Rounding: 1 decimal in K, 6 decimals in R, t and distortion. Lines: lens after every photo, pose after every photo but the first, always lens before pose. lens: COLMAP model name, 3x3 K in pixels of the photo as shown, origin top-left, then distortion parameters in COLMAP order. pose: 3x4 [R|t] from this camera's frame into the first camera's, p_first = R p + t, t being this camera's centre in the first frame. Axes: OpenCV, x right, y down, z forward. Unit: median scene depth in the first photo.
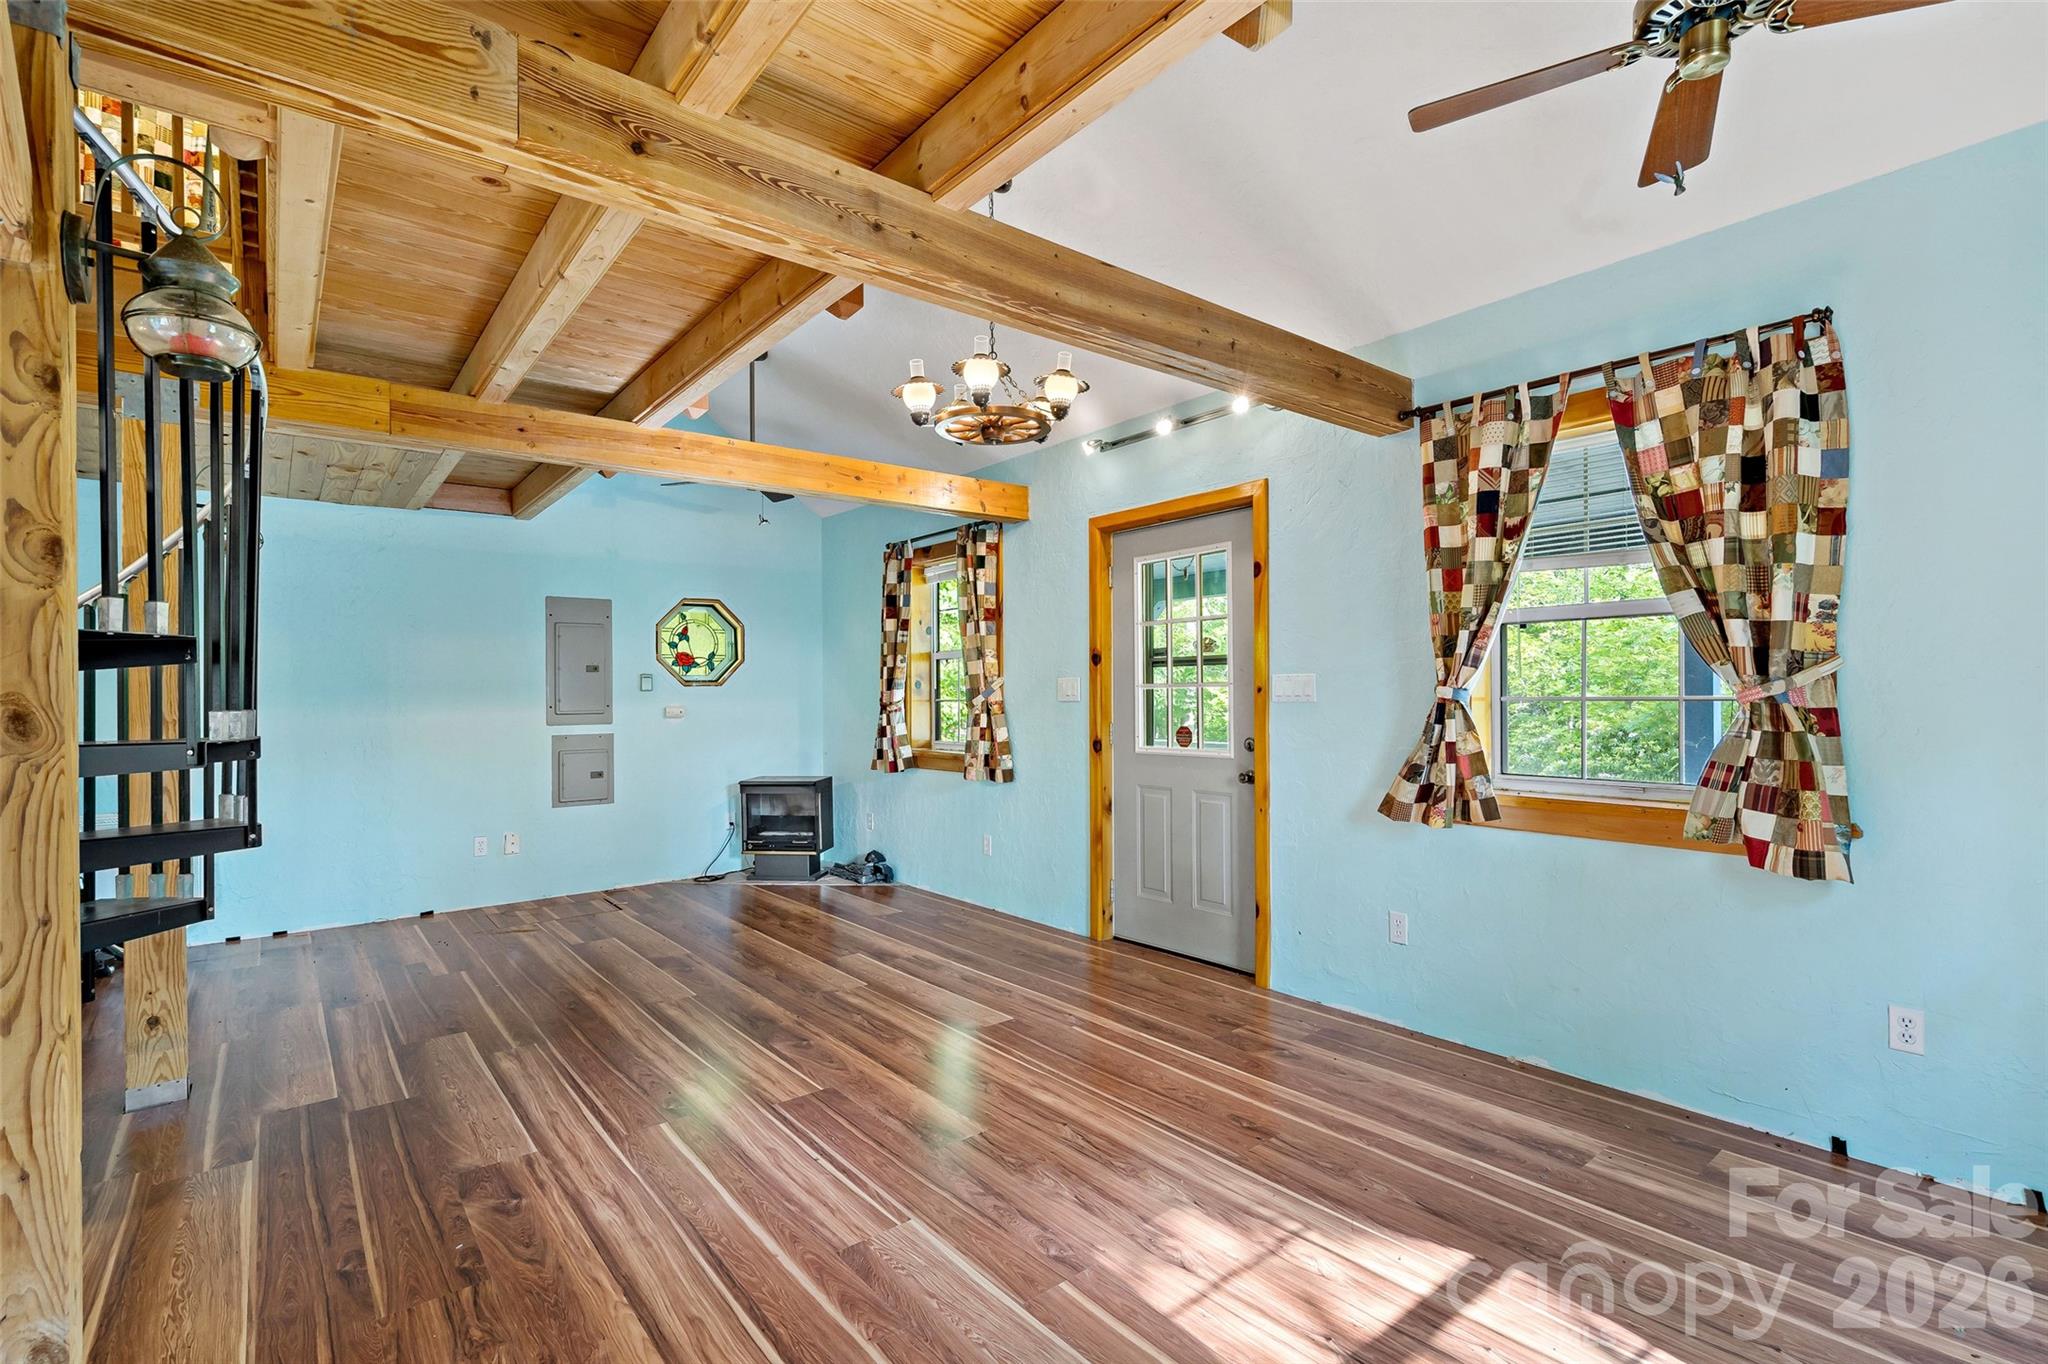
lens RADIAL K [[938.6, 0, 1034.6], [0, 938.6, 686.9], [0, 0, 1]] dist [-0.001814, 0.000119]
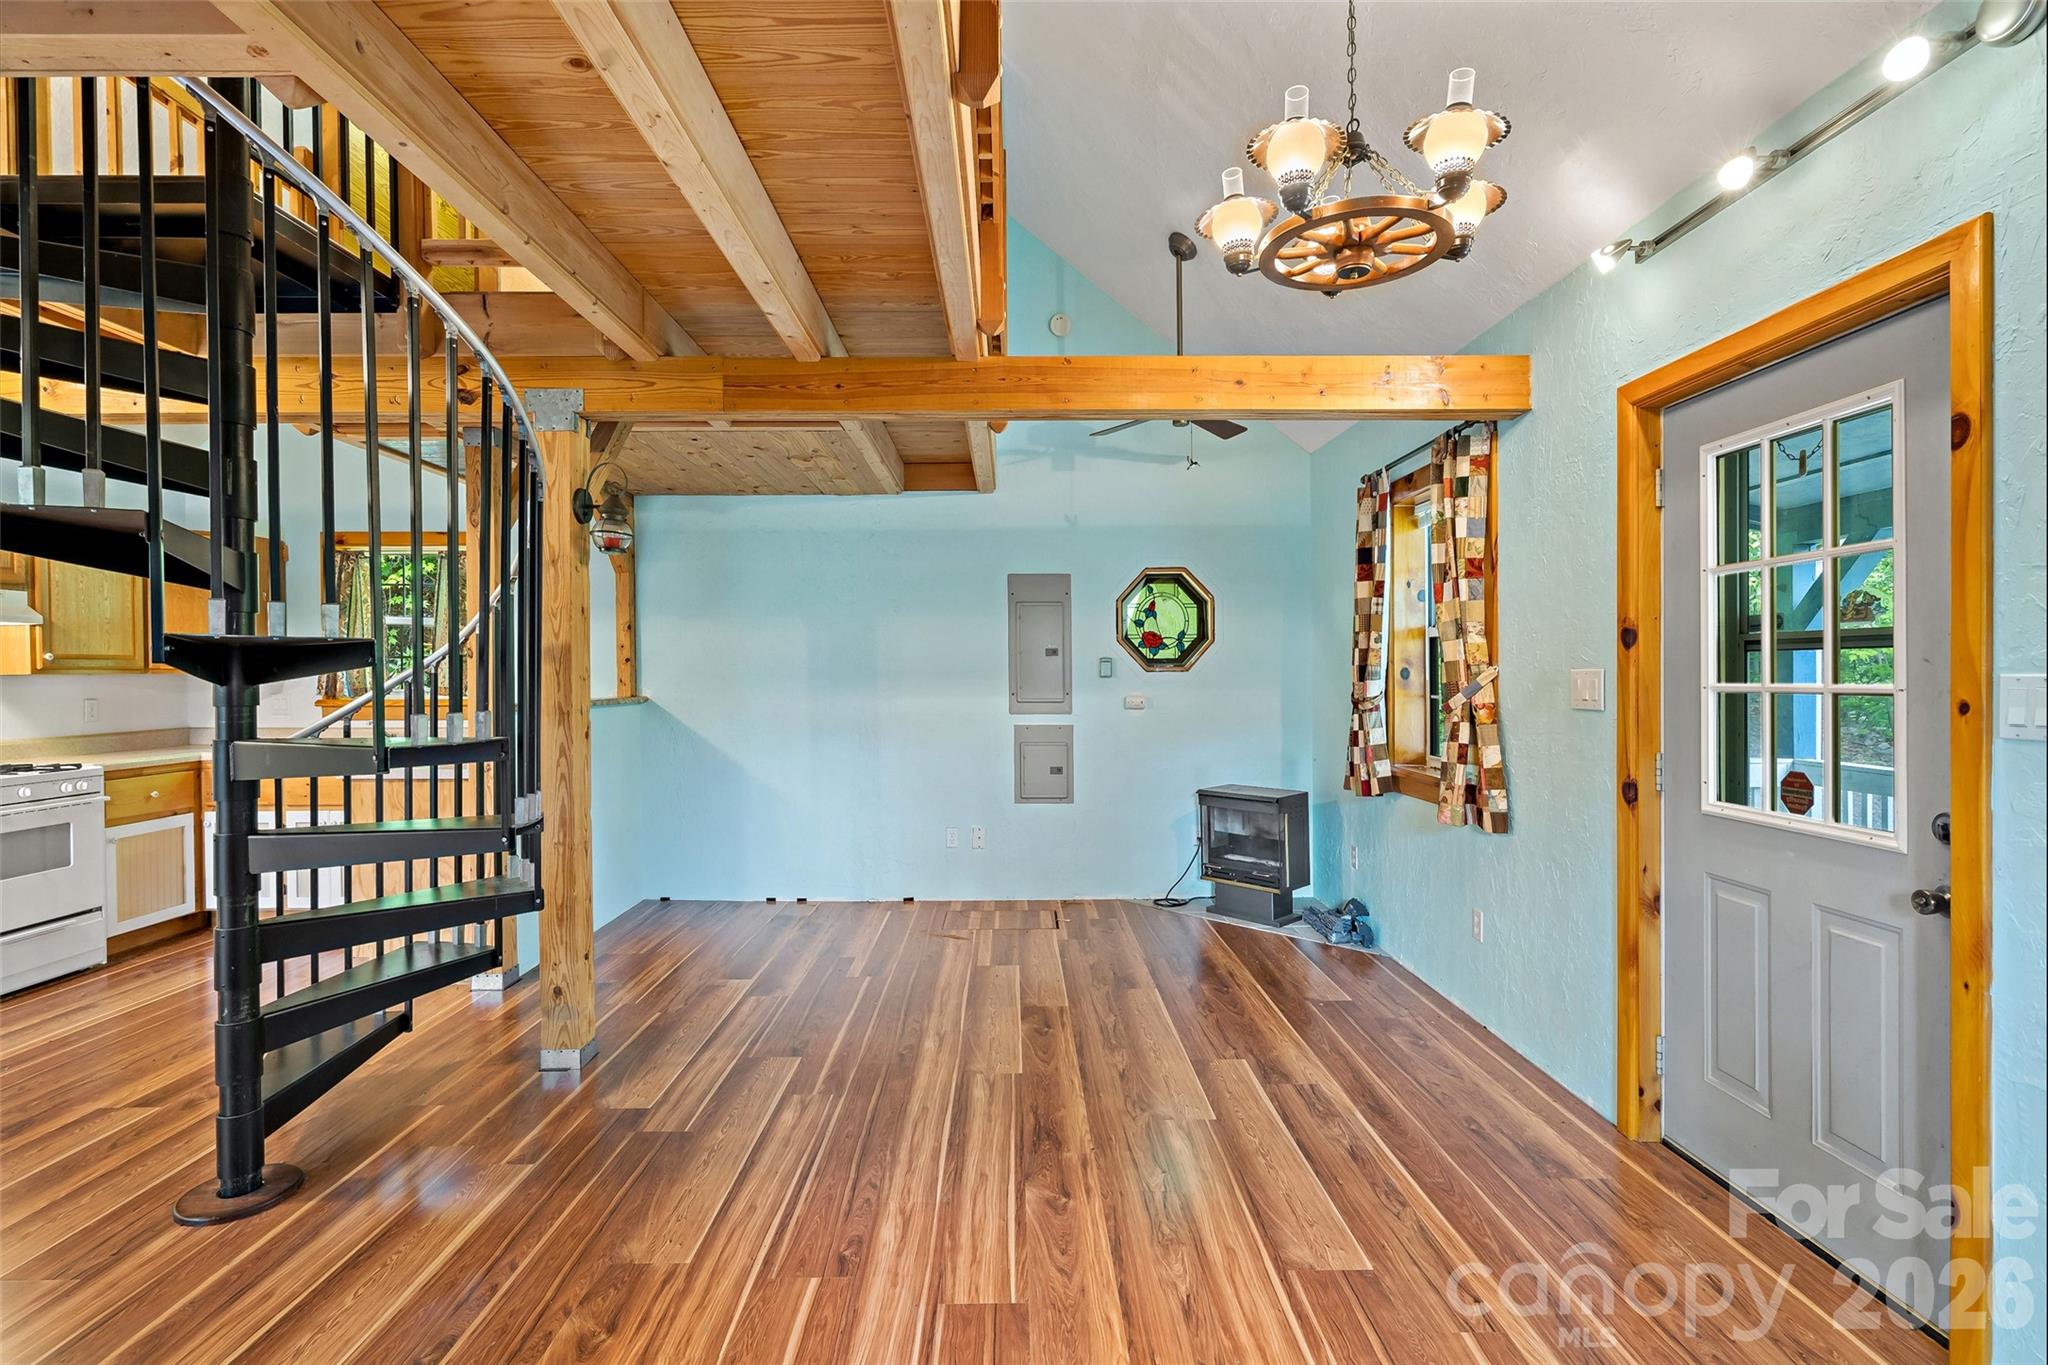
lens RADIAL K [[1003.6, 0, 1065.1], [0, 1003.6, 668.9], [0, 0, 1]] dist [-0.001761, 0.000139]
pose [[0.800018, 0.005316, -0.599953, 0.188300], [0.000567, 0.999954, 0.009616, -0.020171], [0.599976, -0.008033, 0.799978, 0.386534]]
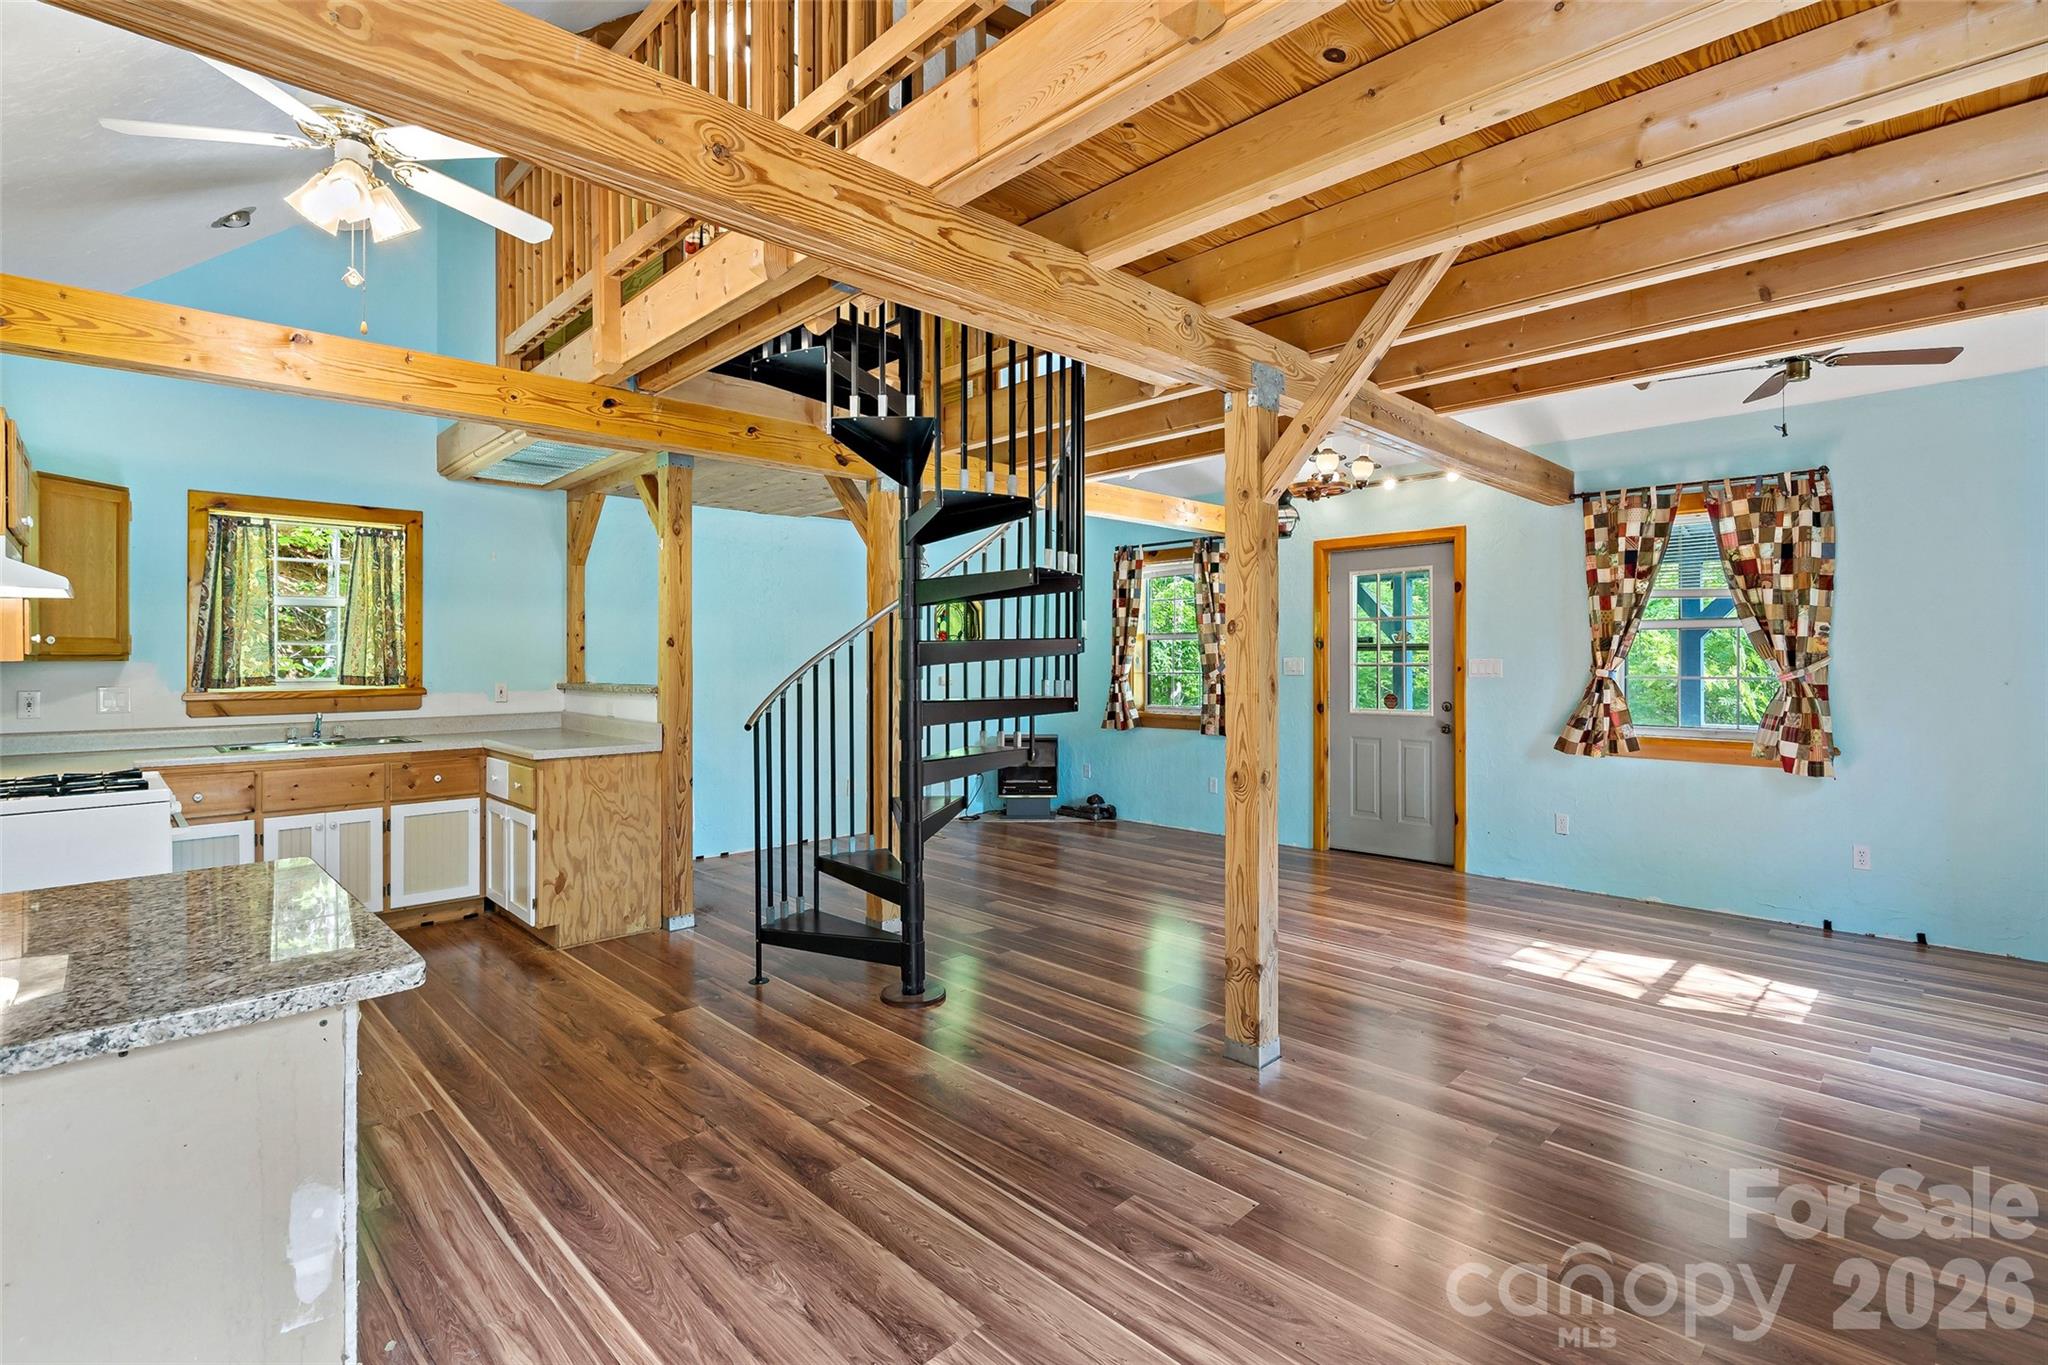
lens RADIAL K [[927.7, 0, 1187.5], [0, 927.7, 652.3], [0, 0, 1]] dist [-0.000506, -0.000026]
pose [[0.983568, 0.007379, 0.180389, -0.443250], [-0.007303, 0.999973, -0.001085, -0.018561], [-0.180392, -0.000251, 0.983595, -0.350703]]
